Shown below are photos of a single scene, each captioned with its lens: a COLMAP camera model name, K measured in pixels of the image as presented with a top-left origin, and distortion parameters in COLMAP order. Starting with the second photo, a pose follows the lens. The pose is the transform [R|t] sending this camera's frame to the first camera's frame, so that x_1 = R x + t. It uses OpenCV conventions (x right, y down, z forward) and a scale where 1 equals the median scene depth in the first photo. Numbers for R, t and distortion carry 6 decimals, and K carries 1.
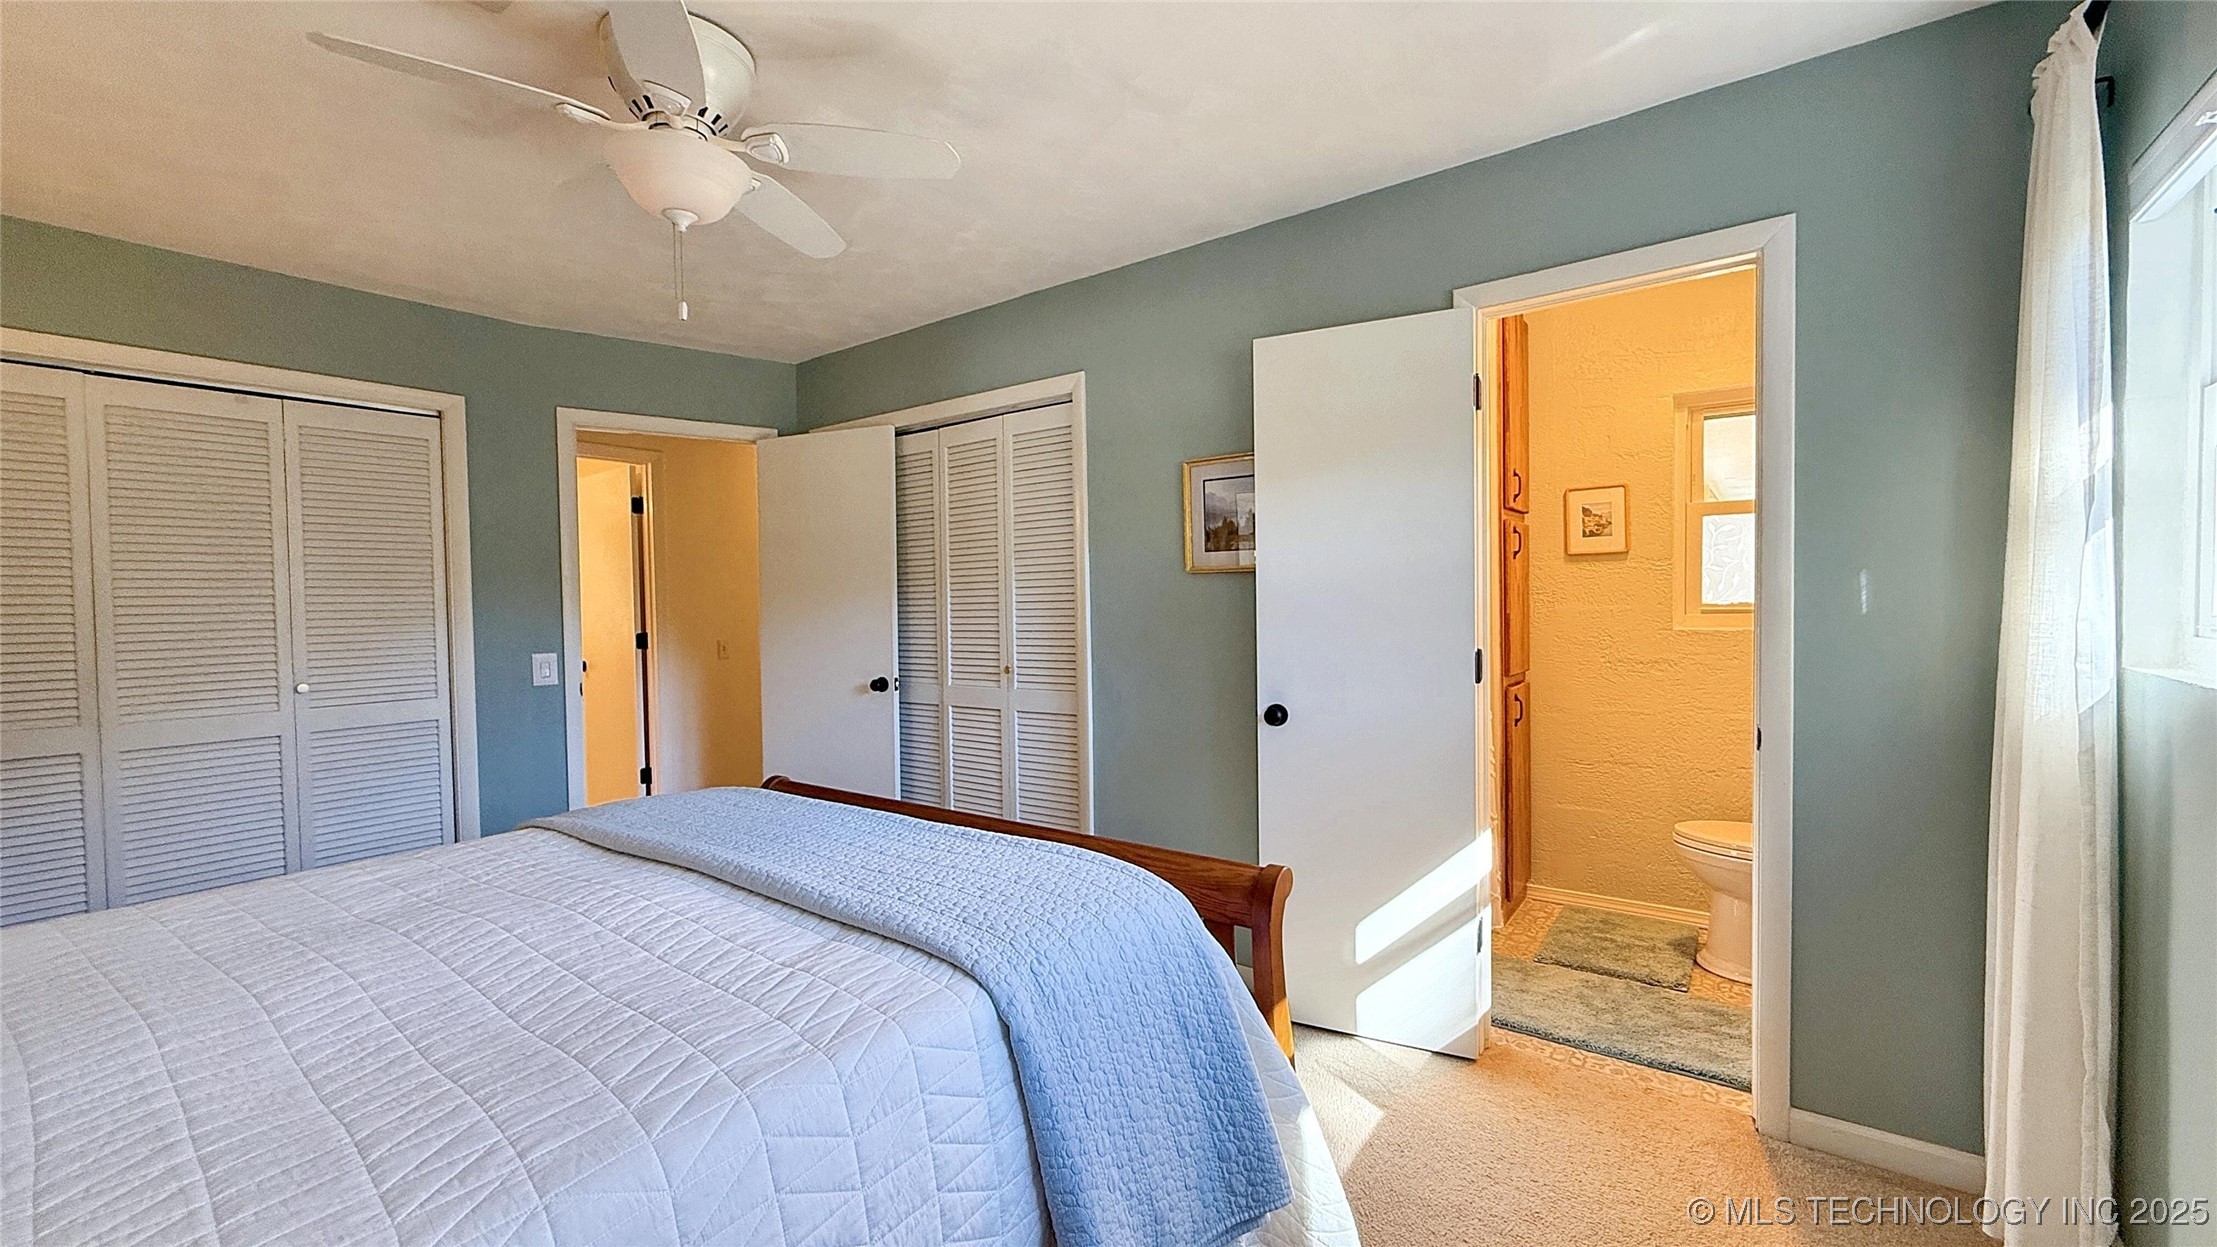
lens RADIAL K [[884.1, 0, 1104.1], [0, 884.1, 623.4], [0, 0, 1]] dist [0.000147, -0.000276]
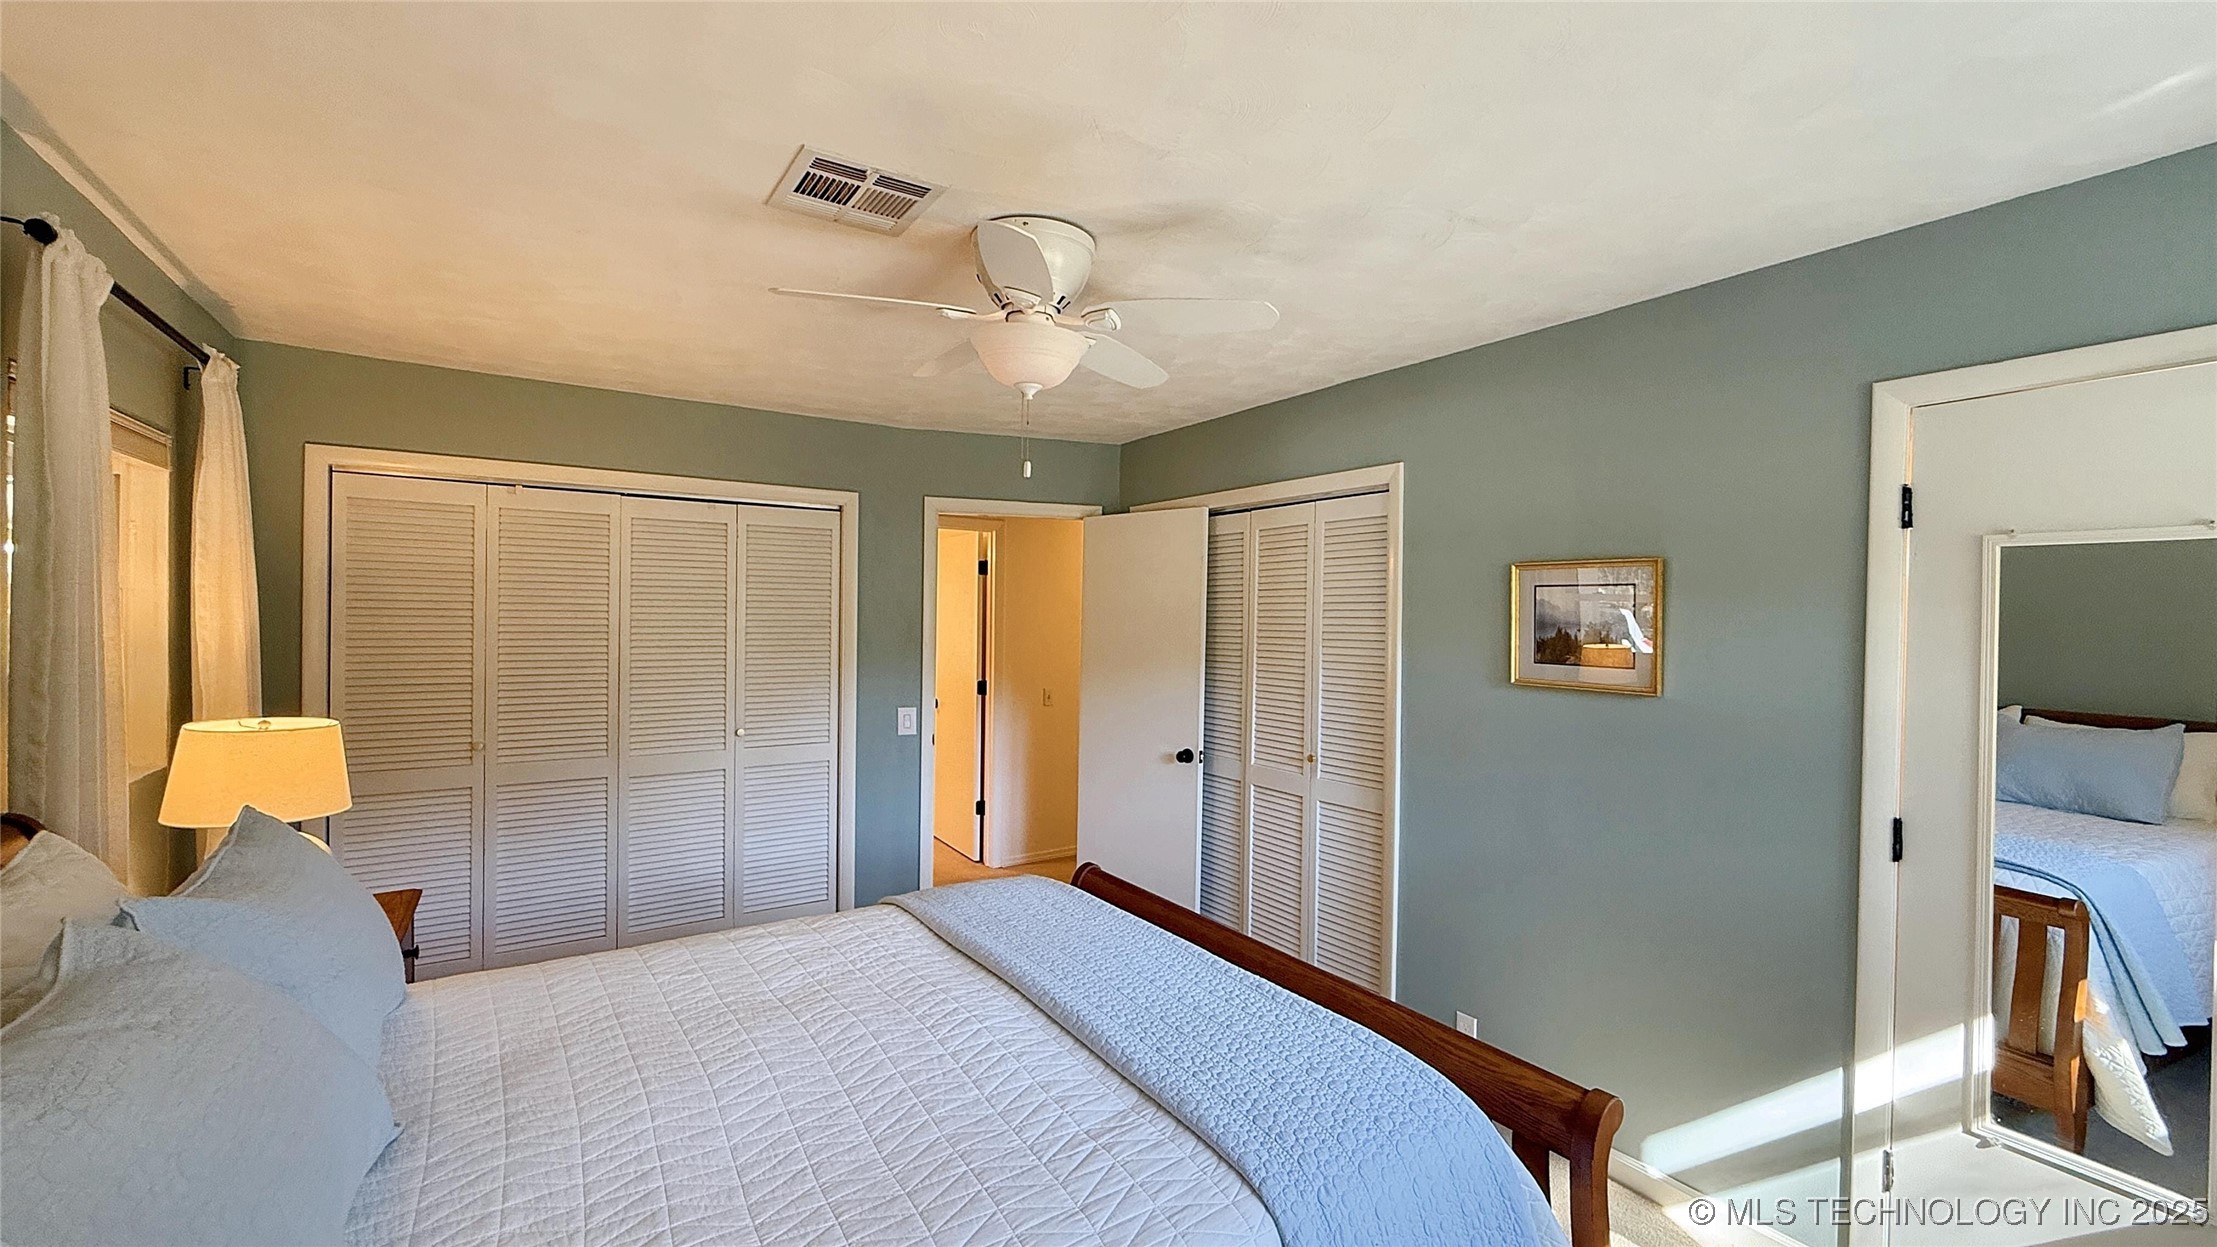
lens RADIAL K [[884.1, 0, 1102.8], [0, 884.1, 624.1], [0, 0, 1]] dist [0.000147, -0.000276]
pose [[0.940275, 0.032504, -0.338860, 0.002759], [-0.037921, 0.999237, -0.009374, -0.098687], [0.338297, 0.021664, 0.940790, -0.017829]]
